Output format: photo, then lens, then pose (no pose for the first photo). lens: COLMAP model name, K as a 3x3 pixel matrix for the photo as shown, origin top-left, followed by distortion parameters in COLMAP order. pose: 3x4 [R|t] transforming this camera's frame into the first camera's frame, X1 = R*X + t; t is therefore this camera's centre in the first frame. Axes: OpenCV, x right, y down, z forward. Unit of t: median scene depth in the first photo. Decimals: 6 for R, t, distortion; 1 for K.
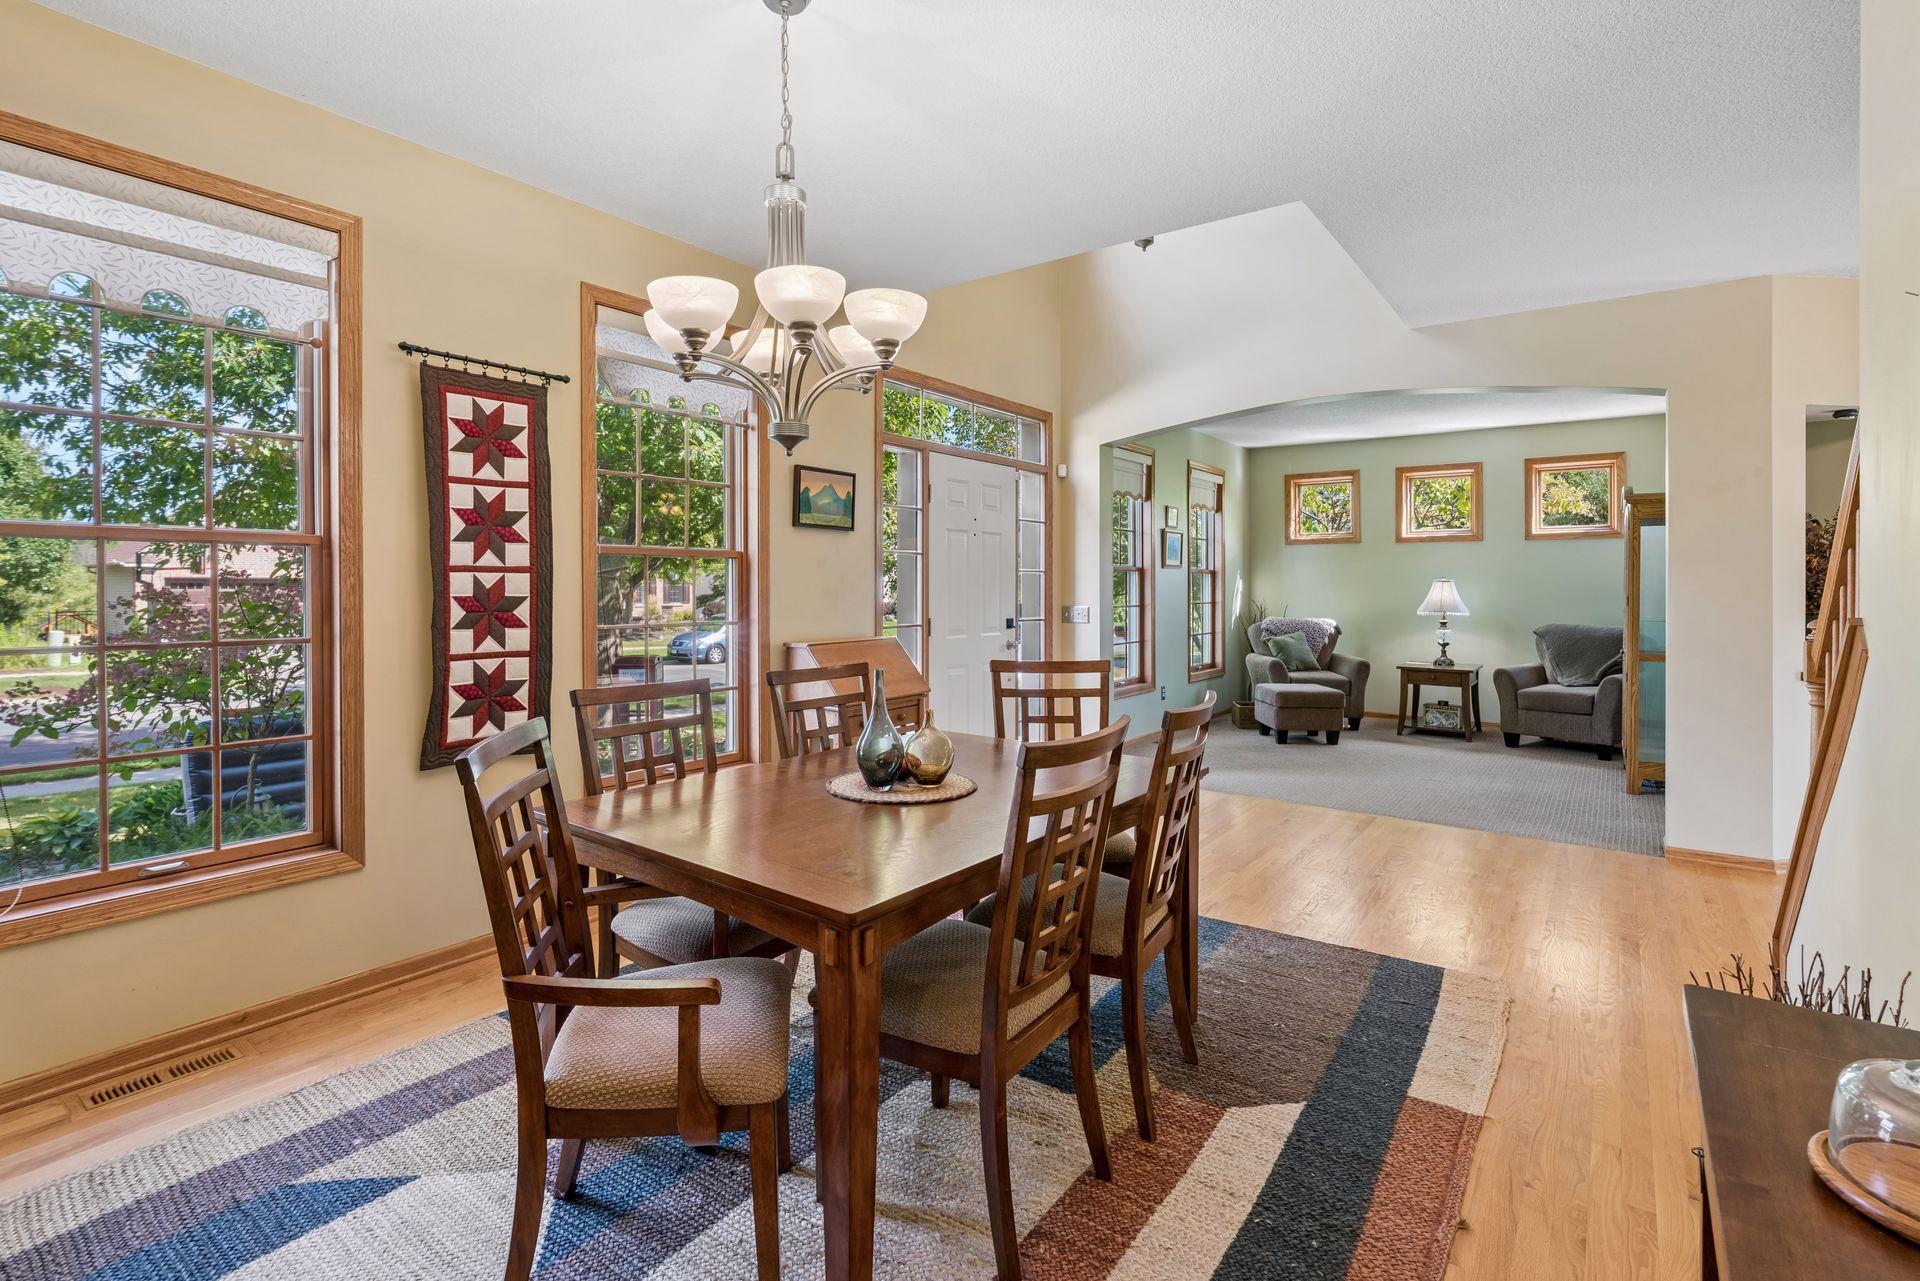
lens RADIAL K [[886.0, 0, 962.8], [0, 886.0, 583.2], [0, 0, 1]] dist [-0.000606, 0.000966]
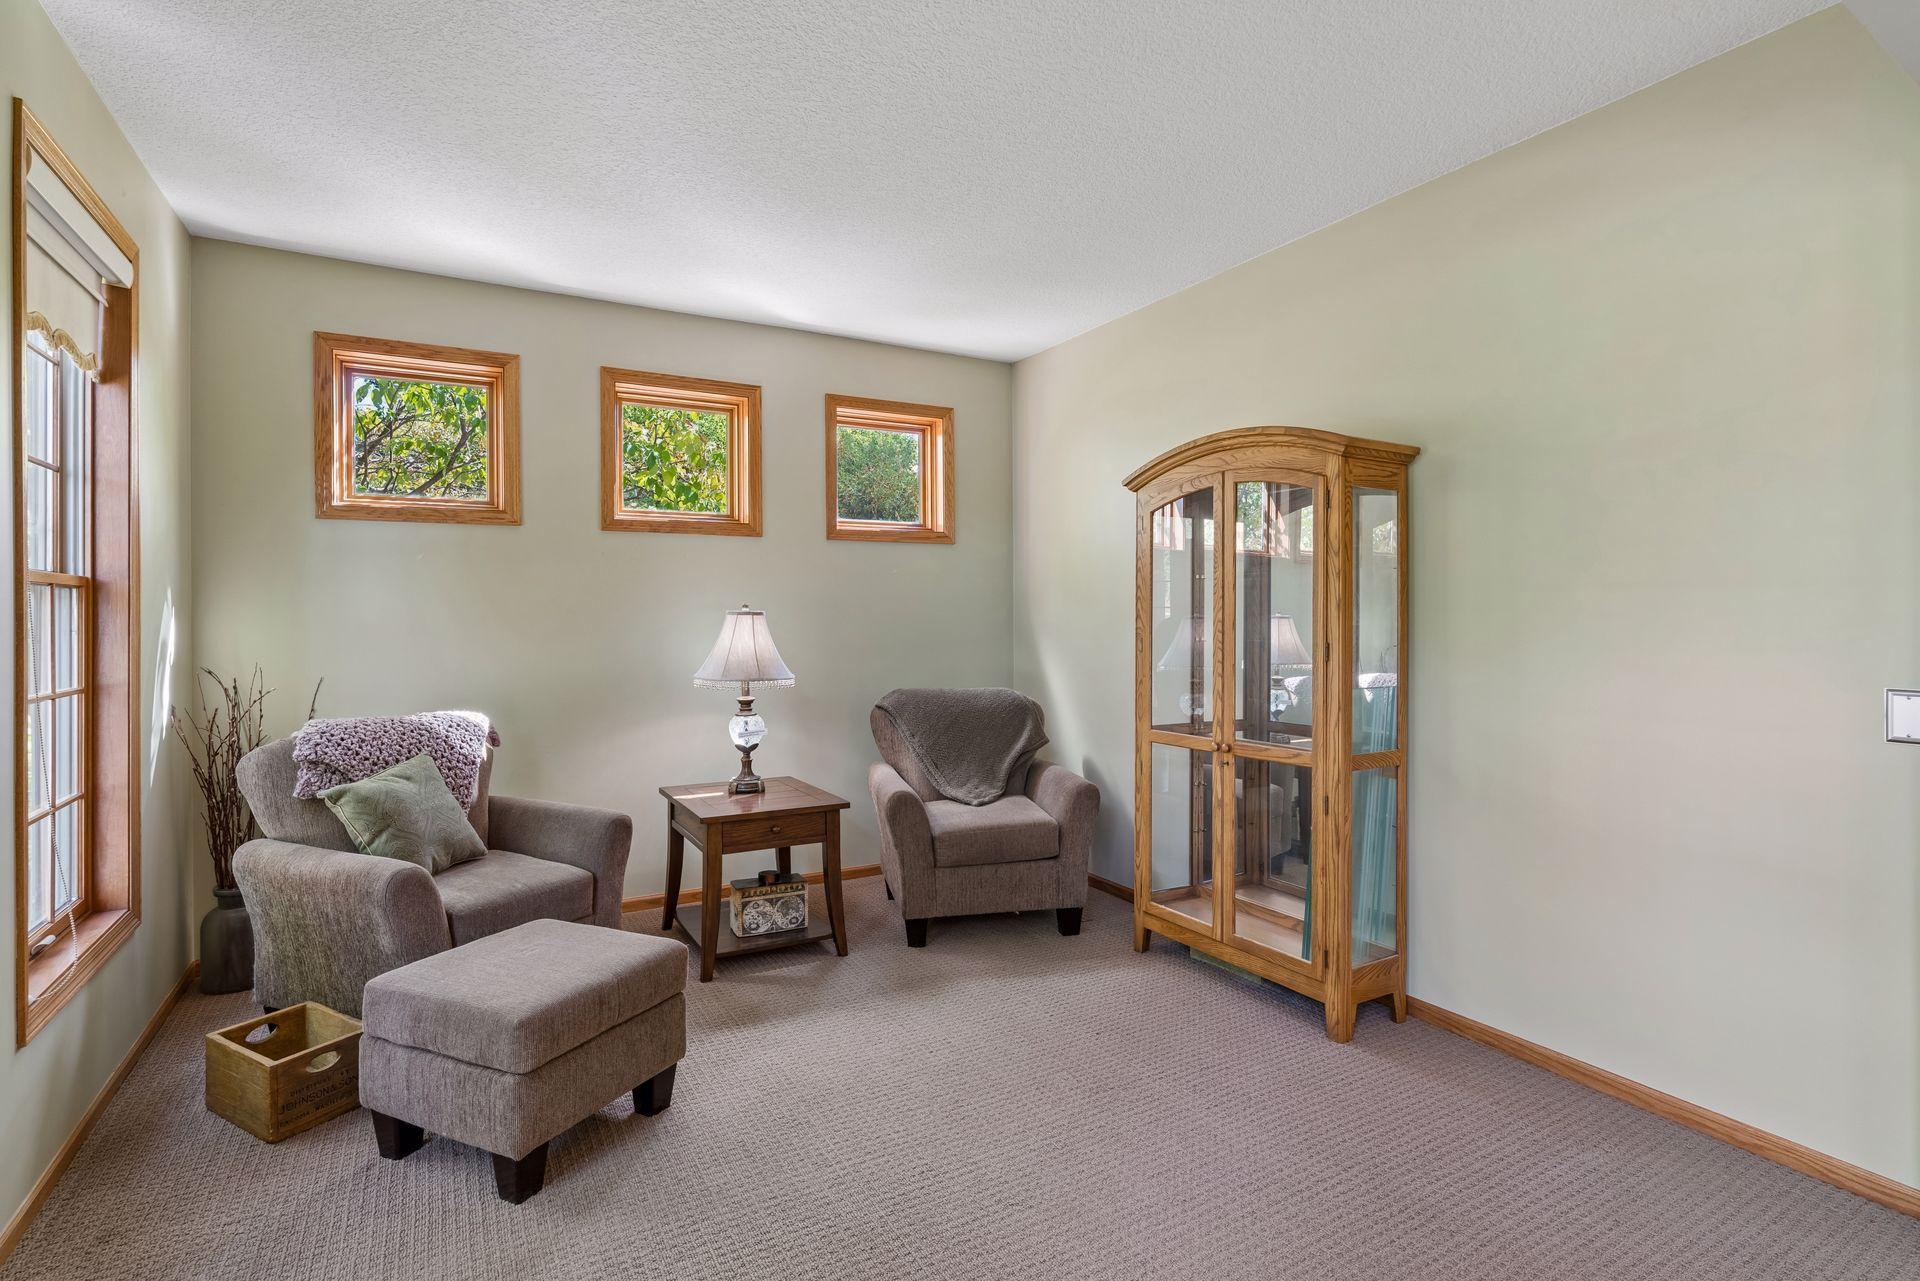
lens RADIAL K [[927.2, 0, 958.8], [0, 927.2, 612.3], [0, 0, 1]] dist [-0.003456, -0.000420]
pose [[0.409500, -0.000679, 0.912310, 0.132776], [0.003923, 0.999992, -0.001016, -0.002131], [-0.912302, 0.003996, 0.409499, 0.667012]]
